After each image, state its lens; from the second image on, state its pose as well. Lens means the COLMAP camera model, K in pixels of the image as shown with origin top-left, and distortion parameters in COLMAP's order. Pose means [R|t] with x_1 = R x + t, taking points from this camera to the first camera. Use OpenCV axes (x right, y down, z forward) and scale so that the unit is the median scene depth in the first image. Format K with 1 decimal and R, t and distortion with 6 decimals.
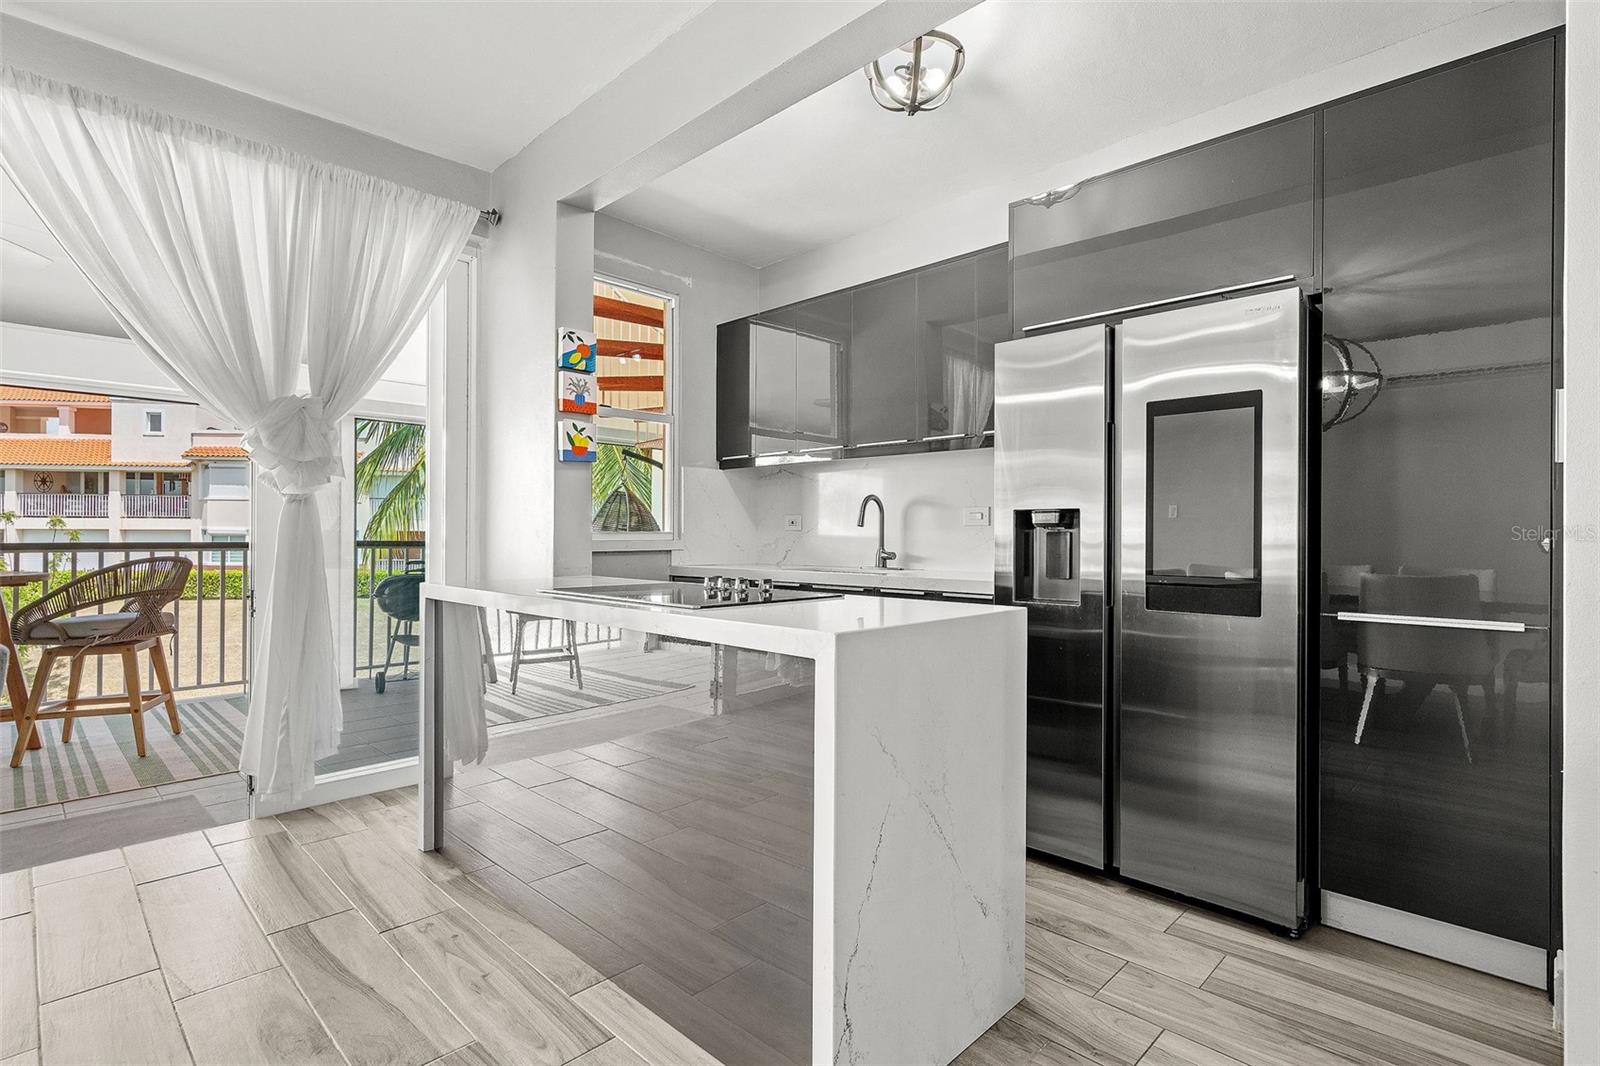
lens RADIAL K [[773.6, 0, 809.8], [0, 773.6, 538.1], [0, 0, 1]] dist [-0.002505, 0.001684]
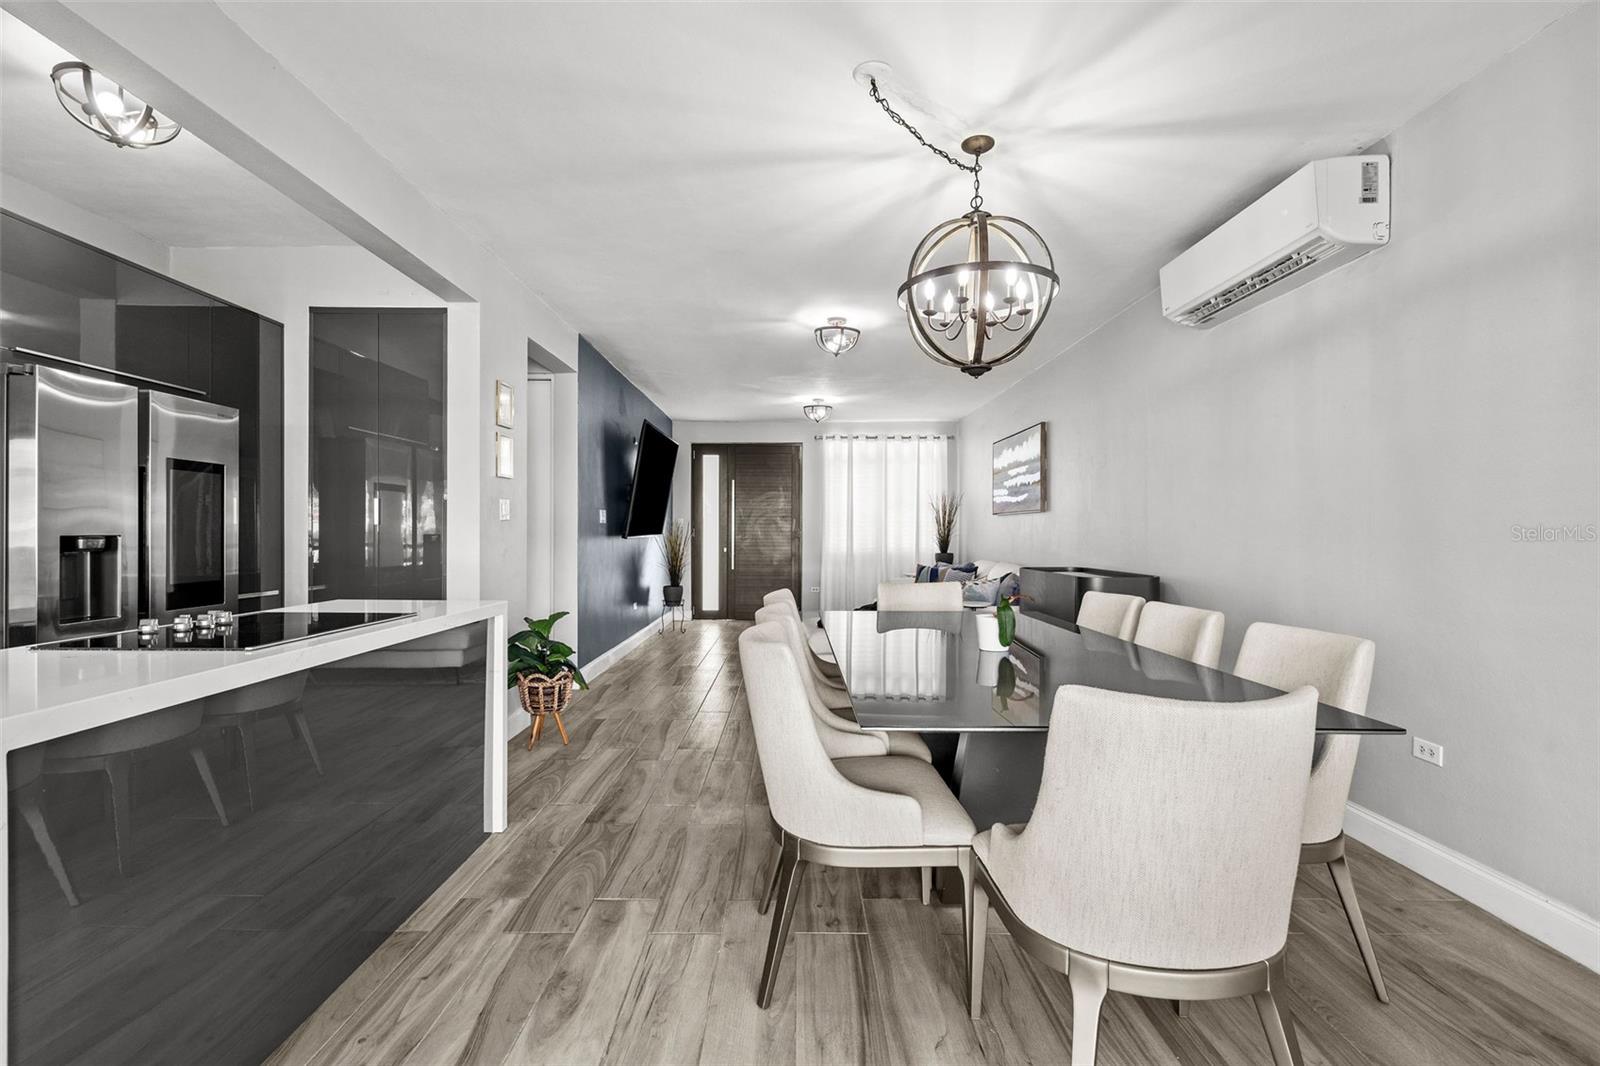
lens RADIAL K [[733.4, 0, 813.8], [0, 733.4, 528.9], [0, 0, 1]] dist [-0.002696, 0.002721]
pose [[-0.708267, -0.002168, 0.705941, -0.954231], [-0.004123, 0.999991, -0.001065, -0.041119], [-0.705932, -0.003665, -0.708270, 0.837923]]
